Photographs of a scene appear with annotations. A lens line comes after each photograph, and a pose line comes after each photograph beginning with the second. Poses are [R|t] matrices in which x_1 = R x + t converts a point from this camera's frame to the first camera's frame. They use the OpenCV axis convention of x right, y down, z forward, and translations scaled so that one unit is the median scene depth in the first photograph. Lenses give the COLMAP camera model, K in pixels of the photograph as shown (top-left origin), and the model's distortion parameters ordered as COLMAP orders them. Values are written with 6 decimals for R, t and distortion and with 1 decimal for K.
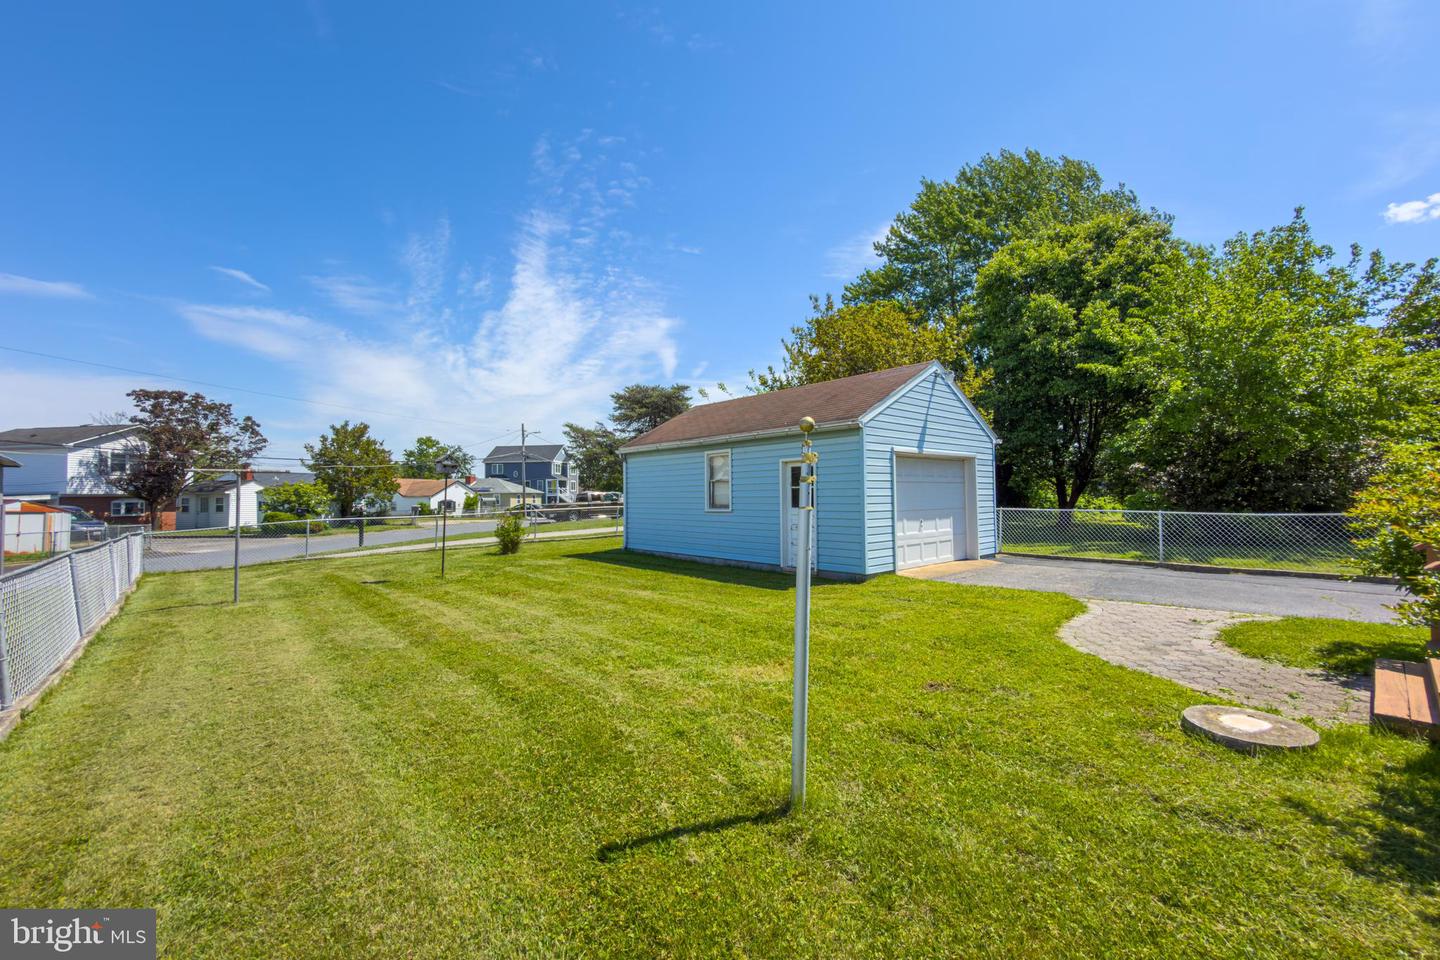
lens RADIAL K [[569.5, 0, 720.0], [0, 569.5, 480.0], [0, 0, 1]] dist [0.003879, -0.000020]
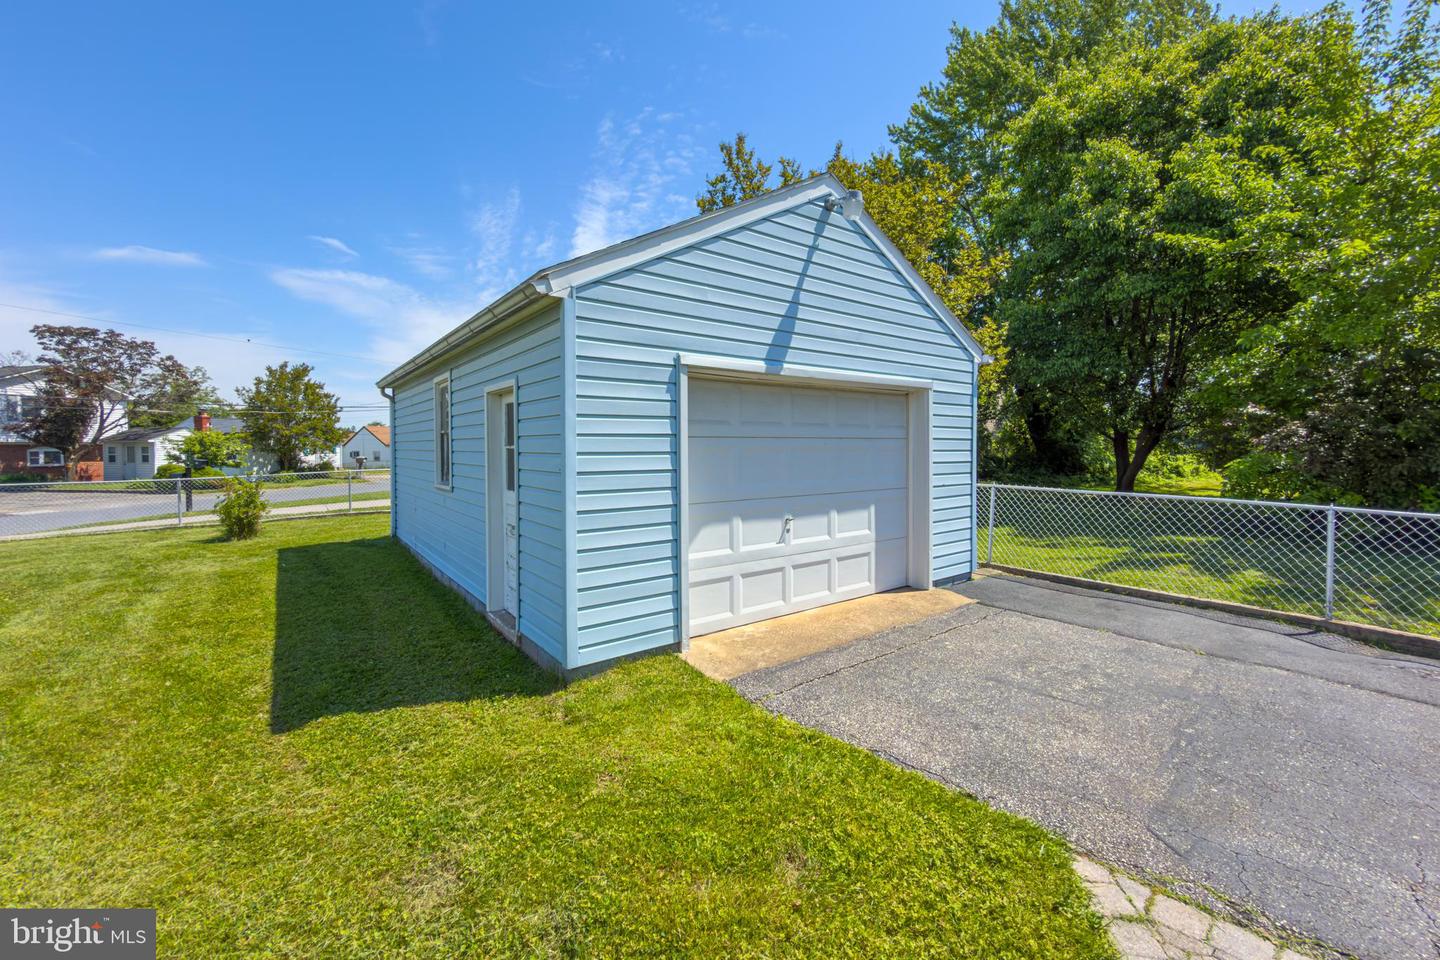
lens RADIAL K [[576.1, 0, 712.5], [0, 576.1, 470.2], [0, 0, 1]] dist [0.013793, 0.000111]
pose [[0.996450, 0.010682, -0.083511, 0.211417], [-0.004842, 0.997548, 0.069814, -0.001582], [0.084052, -0.069161, 0.994058, 0.331568]]
